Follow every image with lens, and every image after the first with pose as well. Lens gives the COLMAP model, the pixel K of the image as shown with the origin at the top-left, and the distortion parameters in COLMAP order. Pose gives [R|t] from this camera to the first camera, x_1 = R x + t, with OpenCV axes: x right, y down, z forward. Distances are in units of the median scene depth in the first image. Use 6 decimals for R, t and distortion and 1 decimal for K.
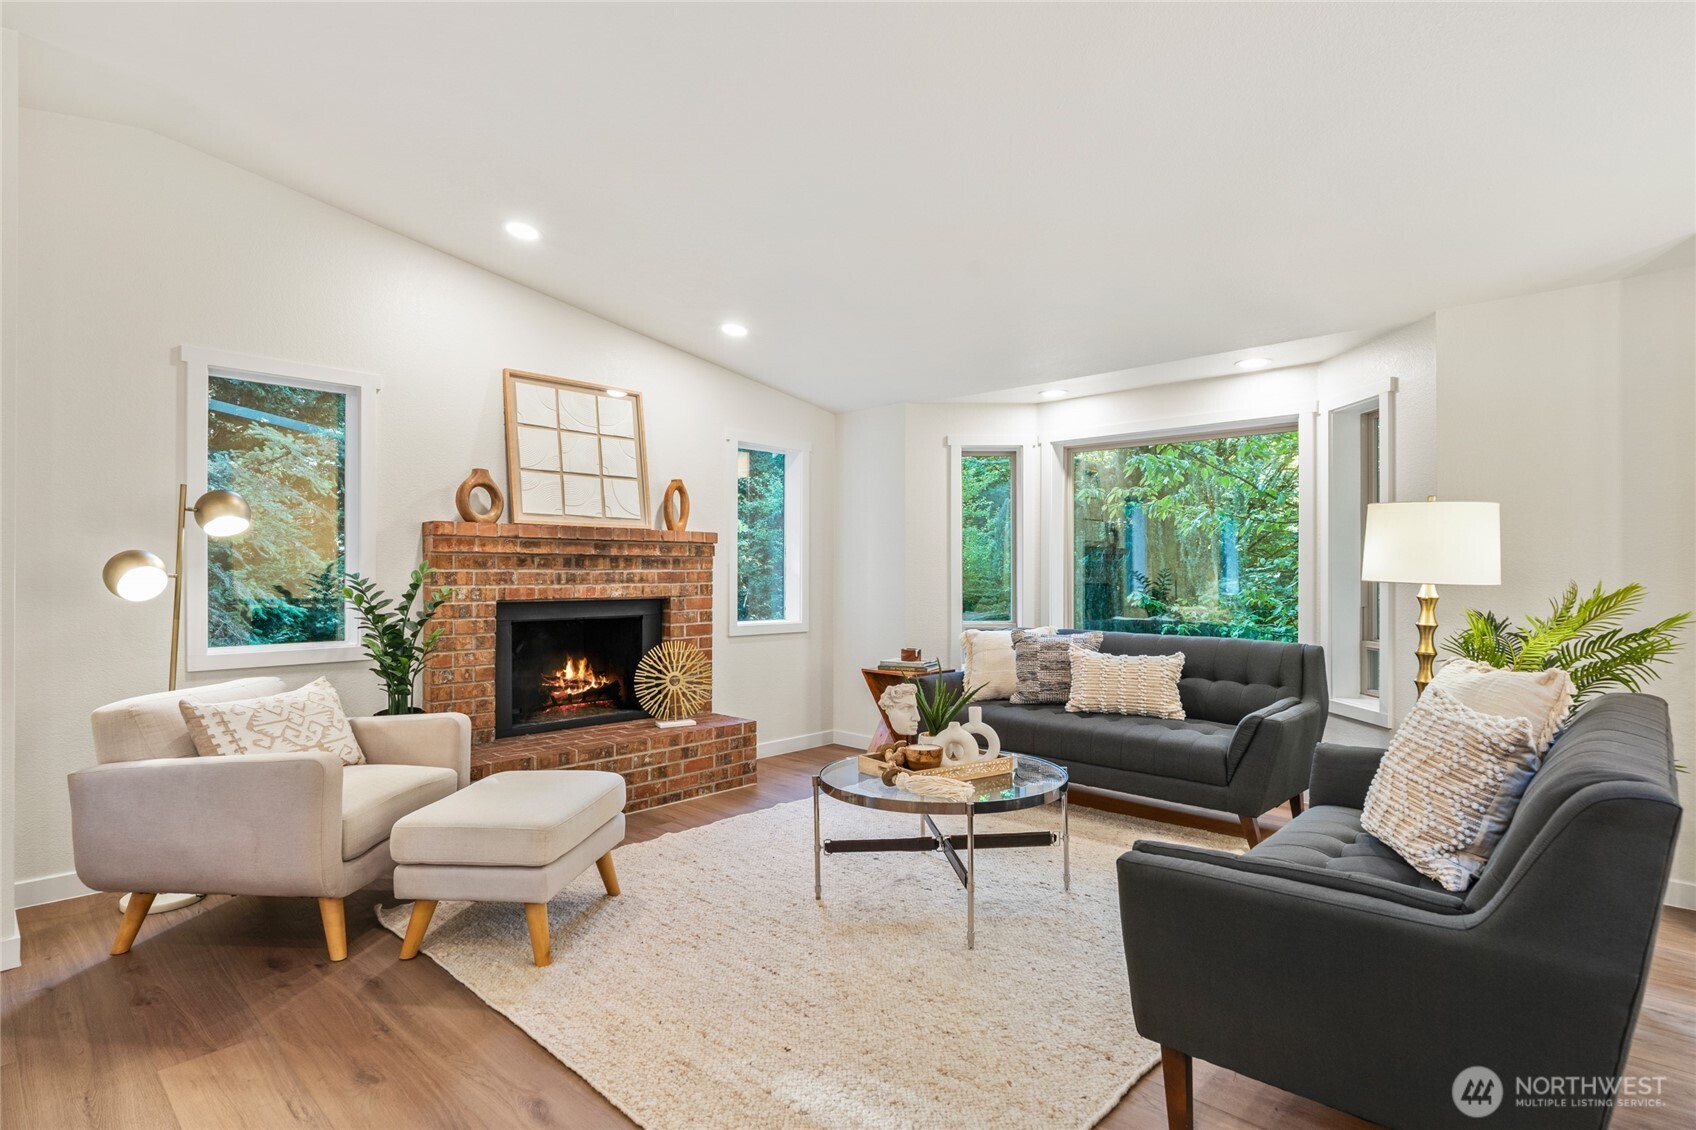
lens RADIAL K [[871.6, 0, 849.4], [0, 871.6, 557.4], [0, 0, 1]] dist [-0.001600, 0.000616]
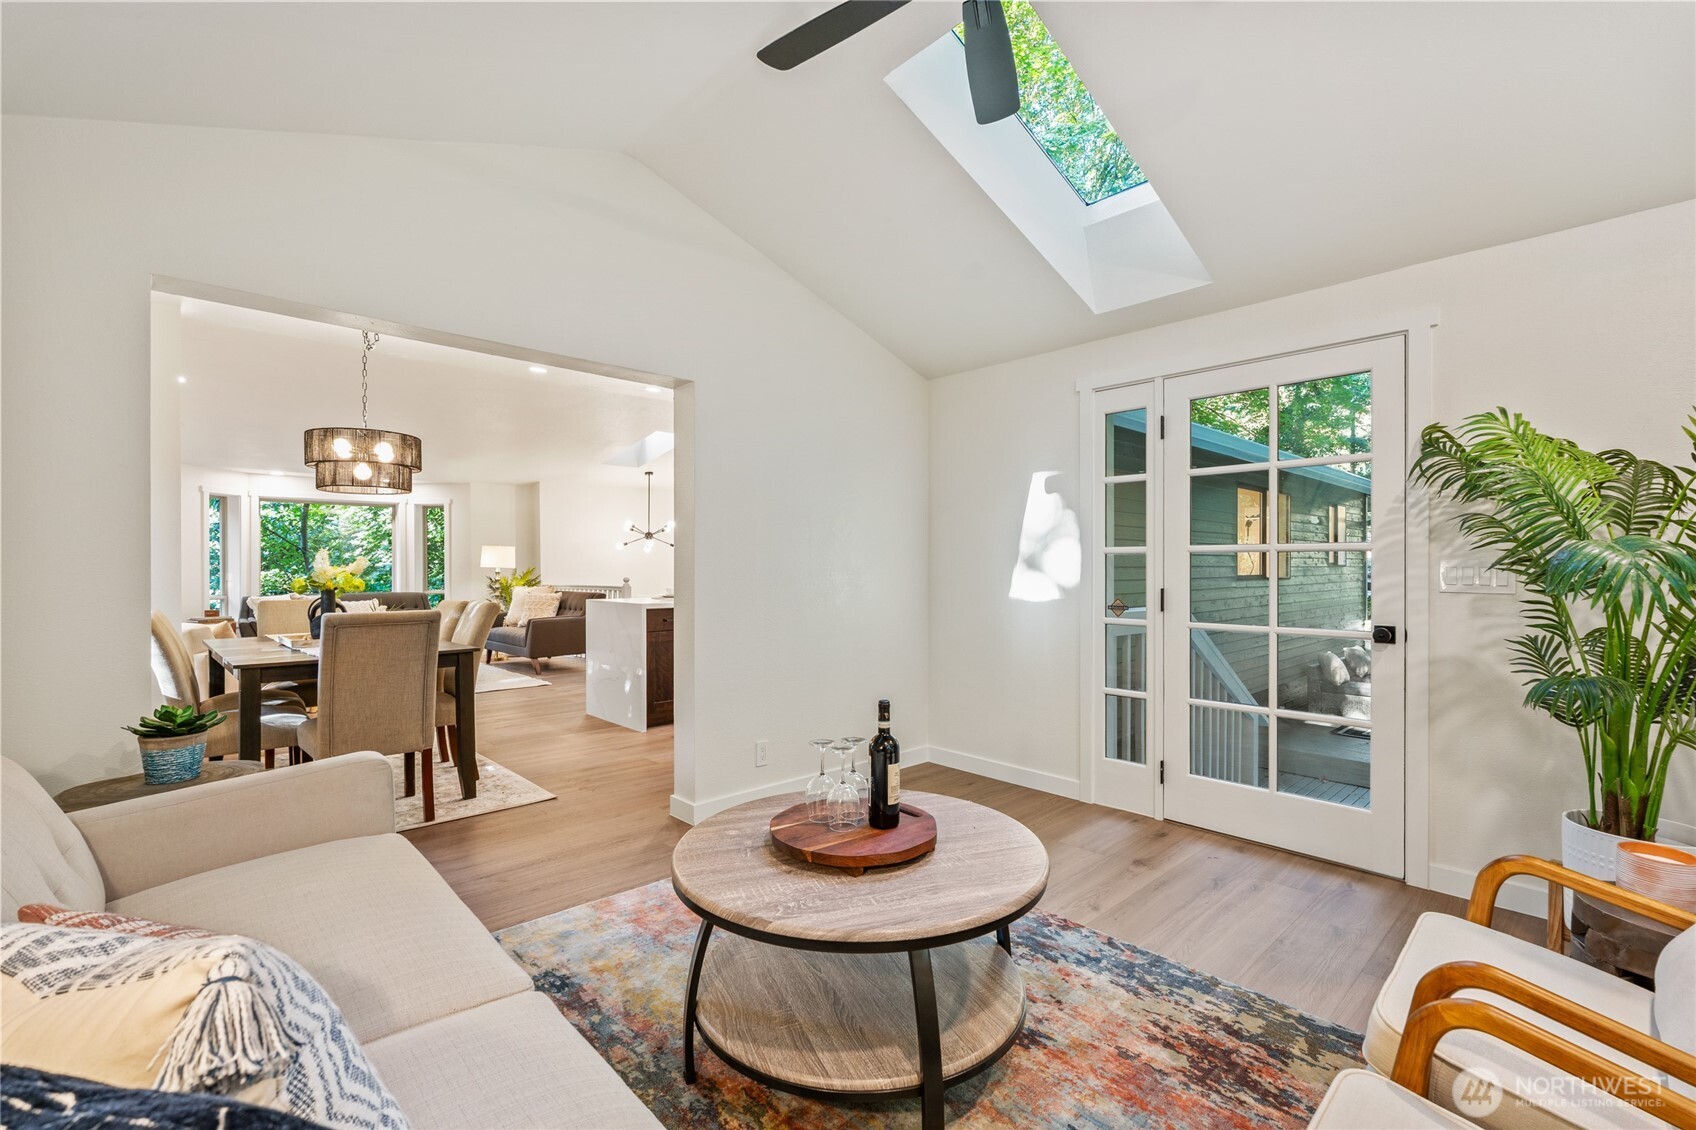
lens RADIAL K [[744.7, 0, 855.2], [0, 744.7, 569.2], [0, 0, 1]] dist [-0.001570, 0.000229]
pose [[0.059691, -0.004968, 0.998205, -1.528749], [-0.009493, 0.999940, 0.005544, 0.003258], [-0.998172, -0.009807, 0.059640, -0.429893]]
